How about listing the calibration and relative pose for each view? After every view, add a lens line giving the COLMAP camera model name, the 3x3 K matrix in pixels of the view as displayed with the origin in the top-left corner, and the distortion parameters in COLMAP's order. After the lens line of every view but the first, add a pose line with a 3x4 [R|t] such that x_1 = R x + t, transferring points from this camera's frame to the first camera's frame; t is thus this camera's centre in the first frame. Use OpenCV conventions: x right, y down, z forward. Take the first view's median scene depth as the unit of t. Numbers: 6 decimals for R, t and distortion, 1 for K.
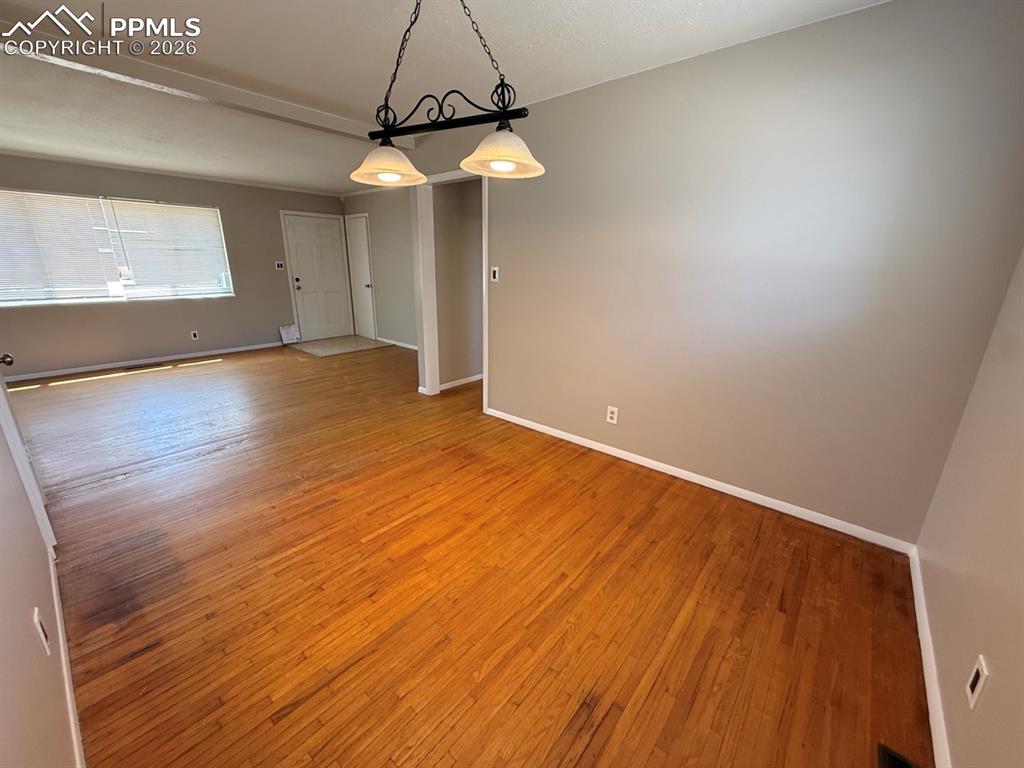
lens RADIAL K [[409.2, 0, 508.4], [0, 409.2, 383.2], [0, 0, 1]] dist [0.000030, 0.000021]
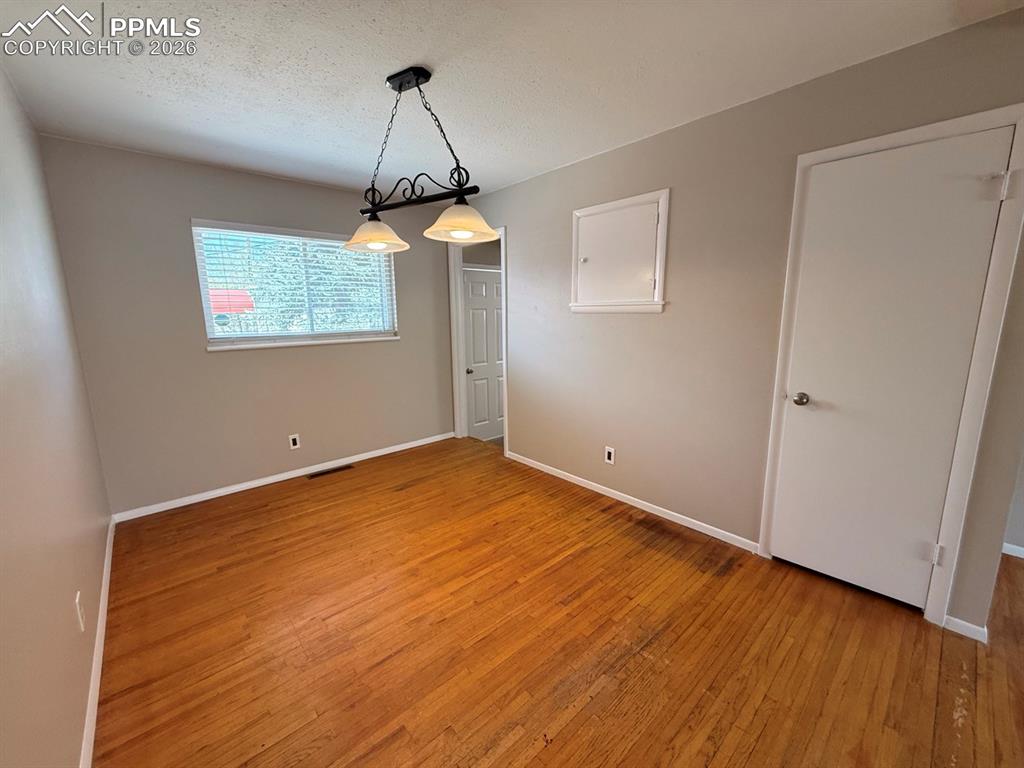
lens RADIAL K [[409.2, 0, 508.4], [0, 409.2, 383.2], [0, 0, 1]] dist [0.000030, 0.000021]
pose [[-0.990895, -0.026036, 0.132096, -0.480644], [0.036413, 0.892738, 0.449102, -0.551368], [-0.129619, 0.449823, -0.883662, 1.791871]]
